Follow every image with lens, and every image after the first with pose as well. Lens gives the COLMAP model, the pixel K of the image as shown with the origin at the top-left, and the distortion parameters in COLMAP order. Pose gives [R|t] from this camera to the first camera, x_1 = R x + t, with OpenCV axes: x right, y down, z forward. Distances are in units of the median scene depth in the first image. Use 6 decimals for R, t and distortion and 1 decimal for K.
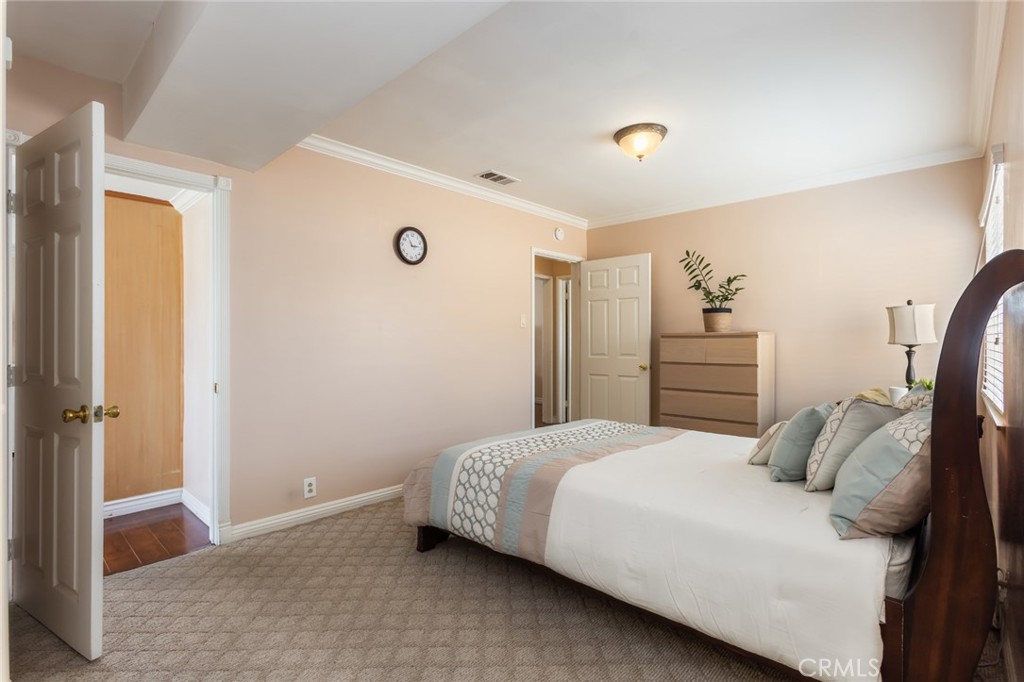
lens RADIAL K [[481.8, 0, 505.2], [0, 481.8, 342.5], [0, 0, 1]] dist [-0.014867, 0.007771]
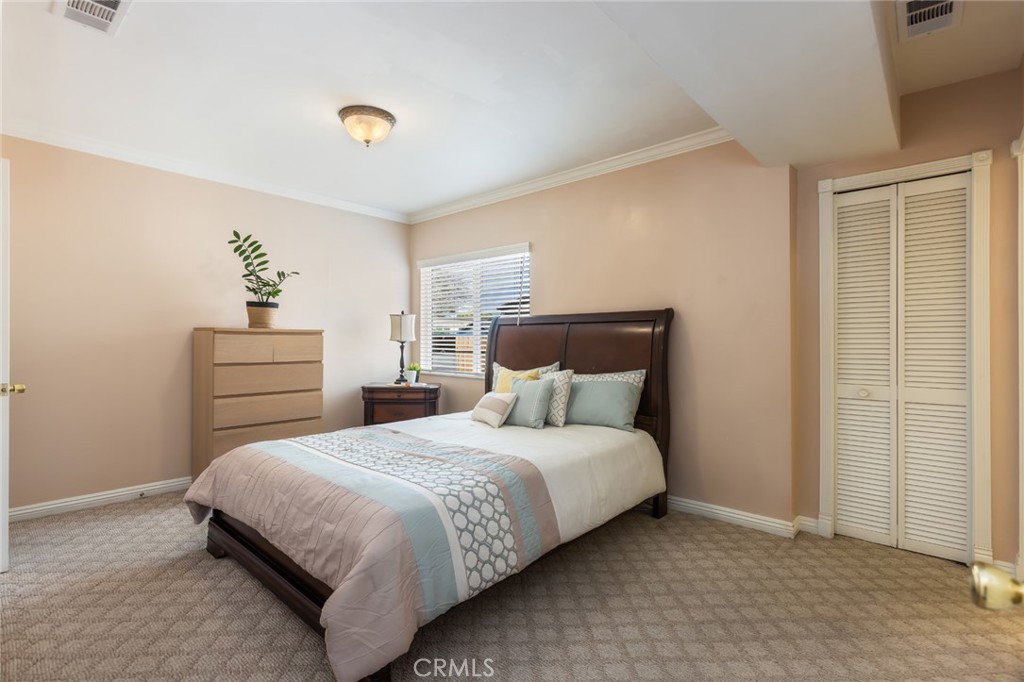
lens RADIAL K [[481.8, 0, 503.3], [0, 481.8, 333.9], [0, 0, 1]] dist [-0.014867, 0.007771]
pose [[-0.024224, 0.012627, 0.999627, -0.550122], [-0.002820, 0.999915, -0.012699, -0.000512], [-0.999703, -0.003126, -0.024186, 0.626496]]
